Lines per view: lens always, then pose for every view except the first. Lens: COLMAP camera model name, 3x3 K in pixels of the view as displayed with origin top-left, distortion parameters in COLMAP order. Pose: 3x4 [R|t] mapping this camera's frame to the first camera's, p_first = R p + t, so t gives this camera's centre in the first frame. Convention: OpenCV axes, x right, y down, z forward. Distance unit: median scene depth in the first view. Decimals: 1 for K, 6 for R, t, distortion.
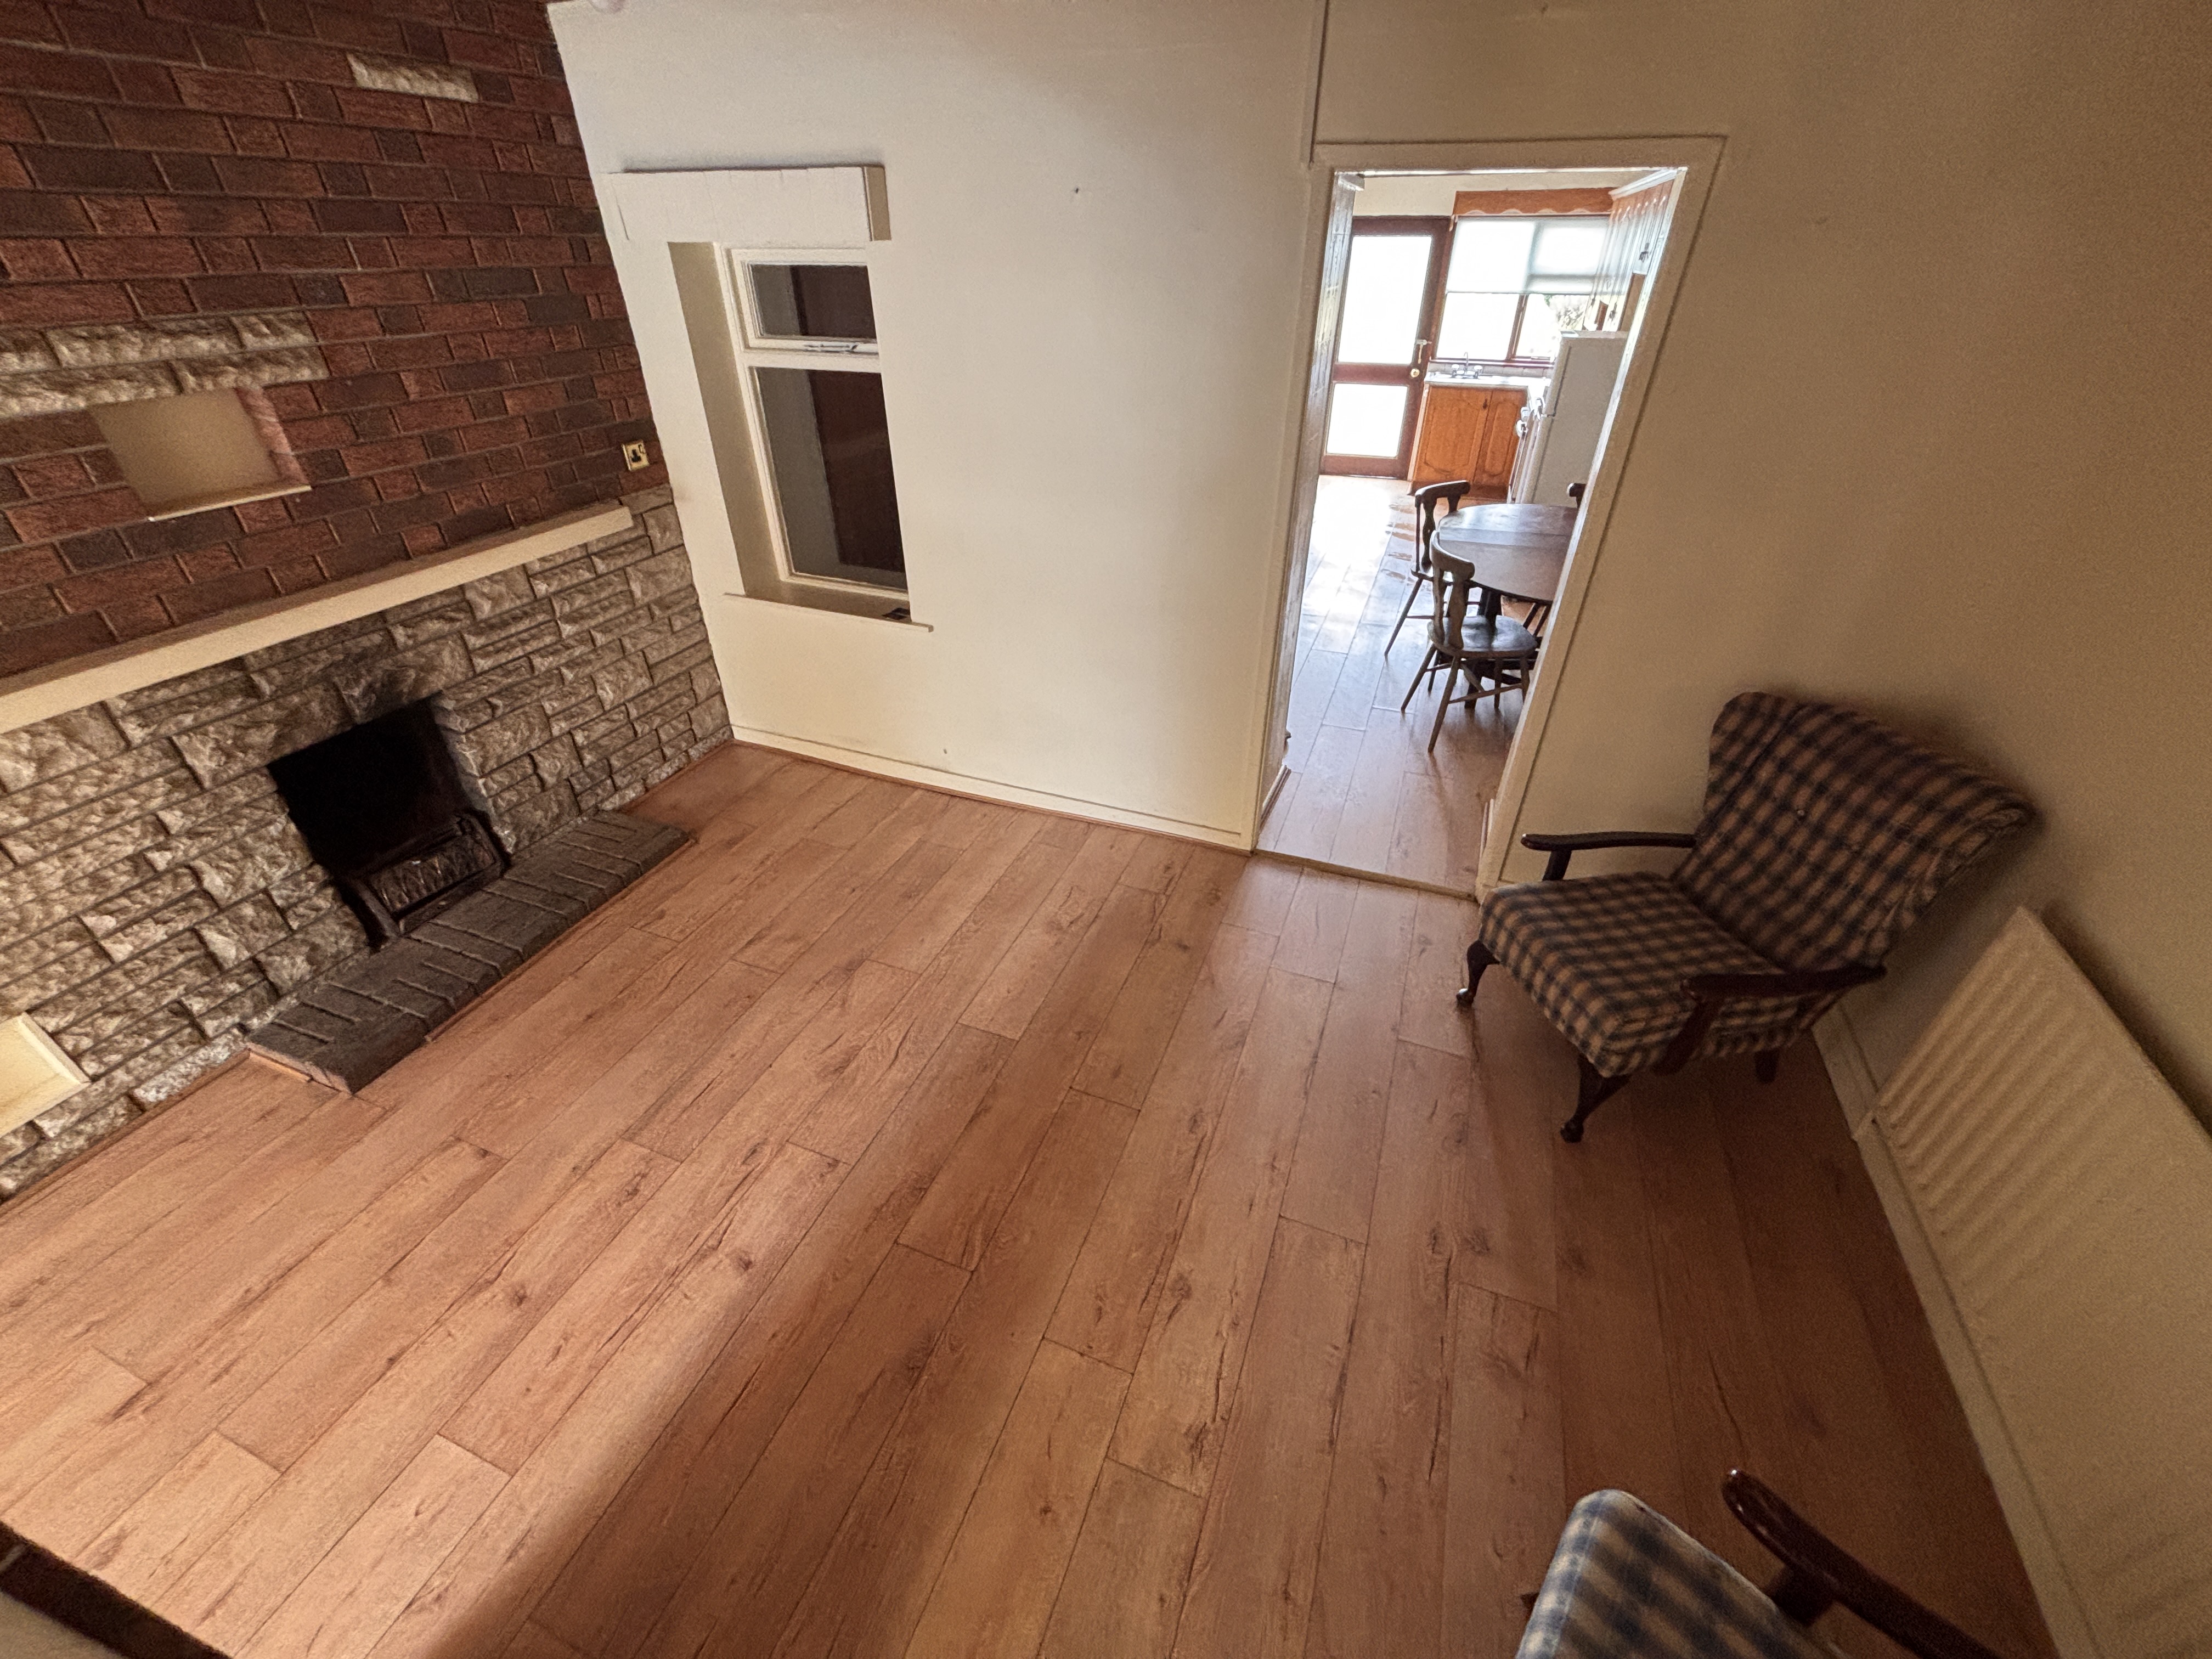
lens RADIAL K [[889.7, 0, 1107.0], [0, 889.7, 830.3], [0, 0, 1]] dist [-0.002558, -0.000104]
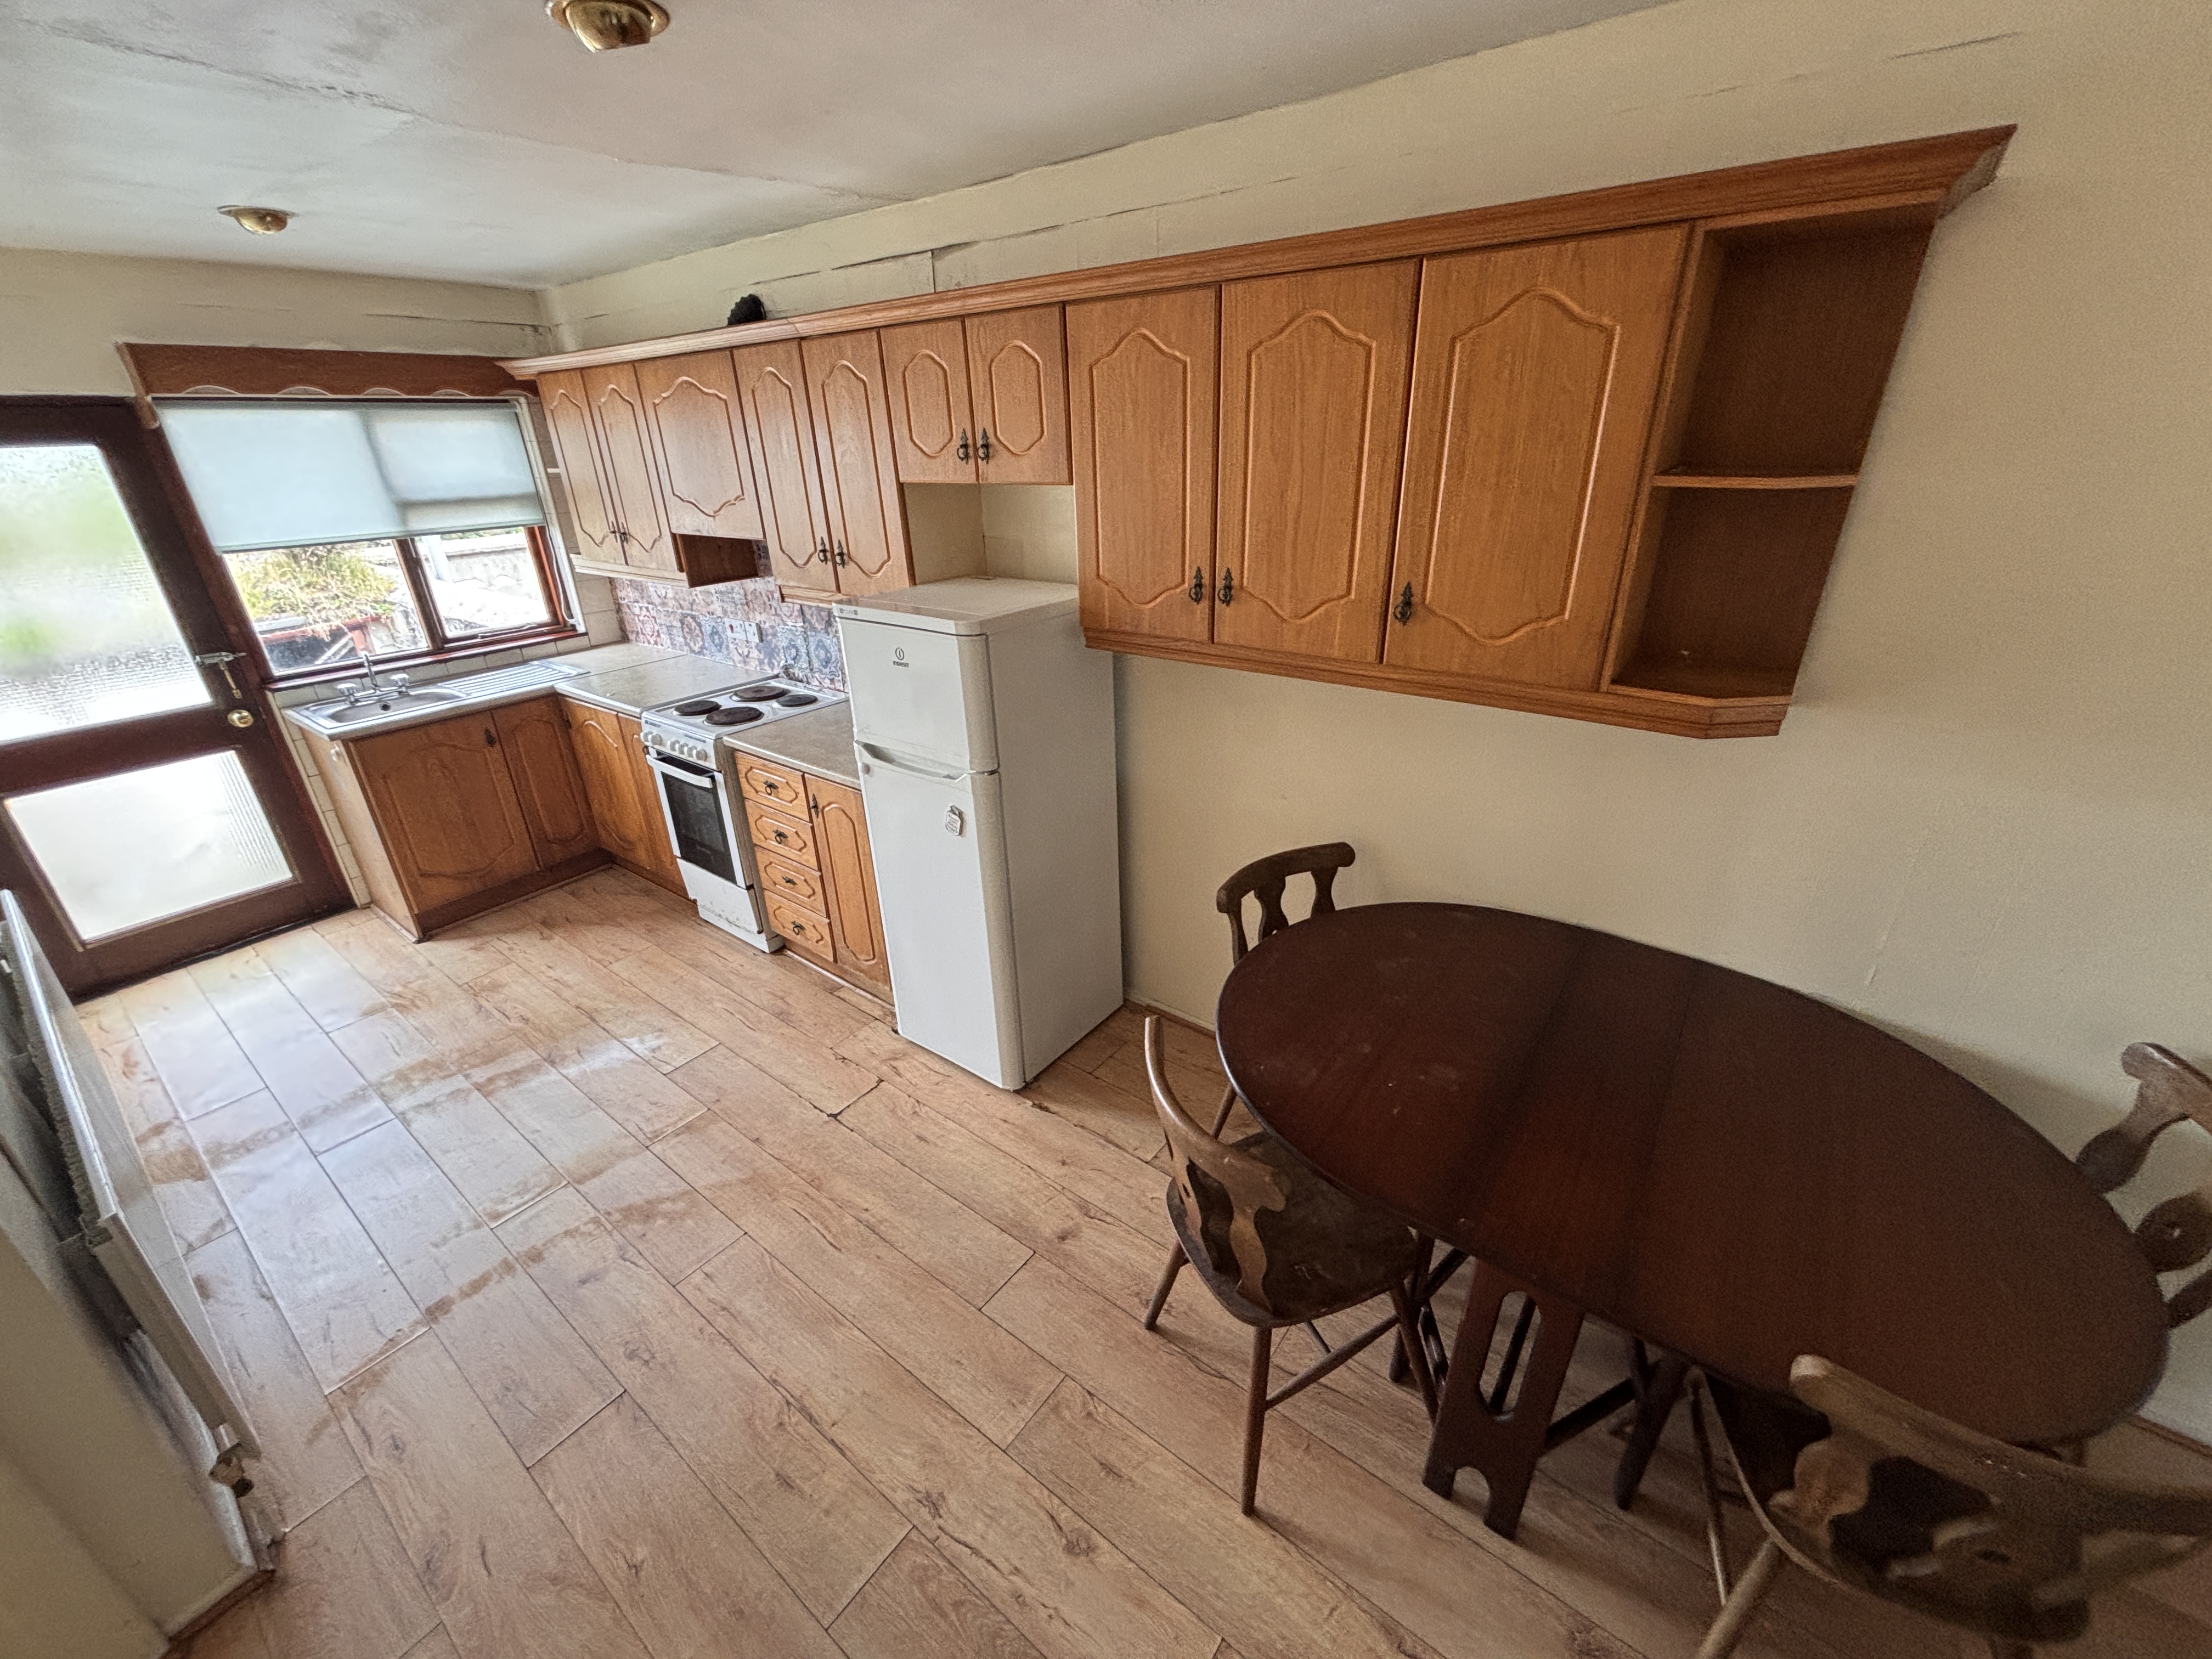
lens RADIAL K [[889.7, 0, 1104.5], [0, 889.7, 826.5], [0, 0, 1]] dist [-0.002558, -0.000104]
pose [[0.282638, -0.401213, 0.871288, 0.063213], [0.556272, 0.808546, 0.191872, -0.338323], [-0.781458, 0.430443, 0.451710, 0.518353]]
